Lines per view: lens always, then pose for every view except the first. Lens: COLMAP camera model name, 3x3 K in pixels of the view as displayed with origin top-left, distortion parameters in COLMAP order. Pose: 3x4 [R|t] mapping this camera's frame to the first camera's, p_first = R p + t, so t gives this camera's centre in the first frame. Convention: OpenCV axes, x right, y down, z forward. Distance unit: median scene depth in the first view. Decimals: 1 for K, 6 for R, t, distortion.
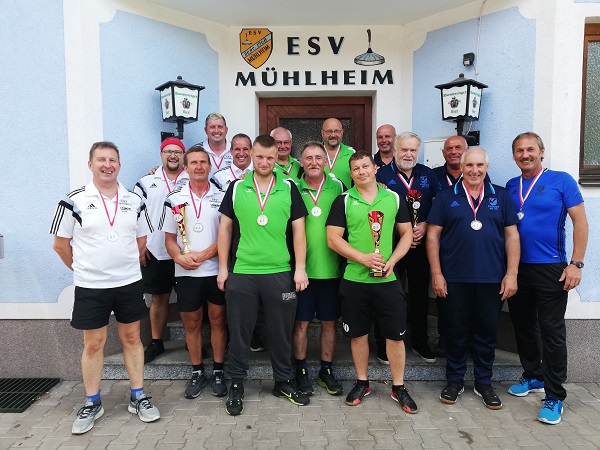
lens RADIAL K [[452.8, 0, 295.8], [0, 452.8, 225.5], [0, 0, 1]] dist [0.012599, -0.001568]
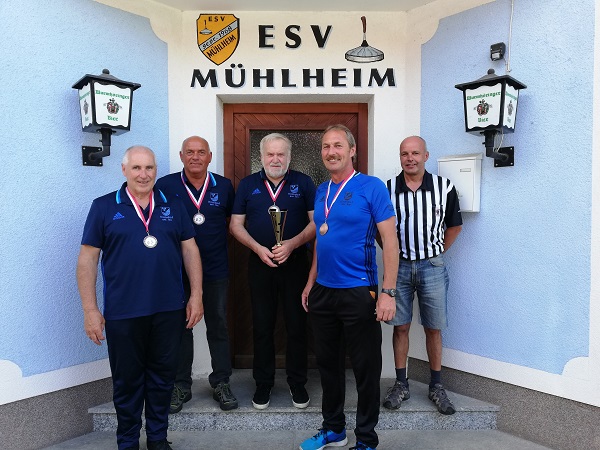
lens RADIAL K [[452.8, 0, 297.7], [0, 452.8, 224.2], [0, 0, 1]] dist [0.012599, -0.001568]
pose [[0.999673, 0.000975, 0.025561, 0.029091], [0.000000, 0.999273, -0.038118, -0.047643], [-0.025579, 0.038106, 0.998946, 0.242748]]
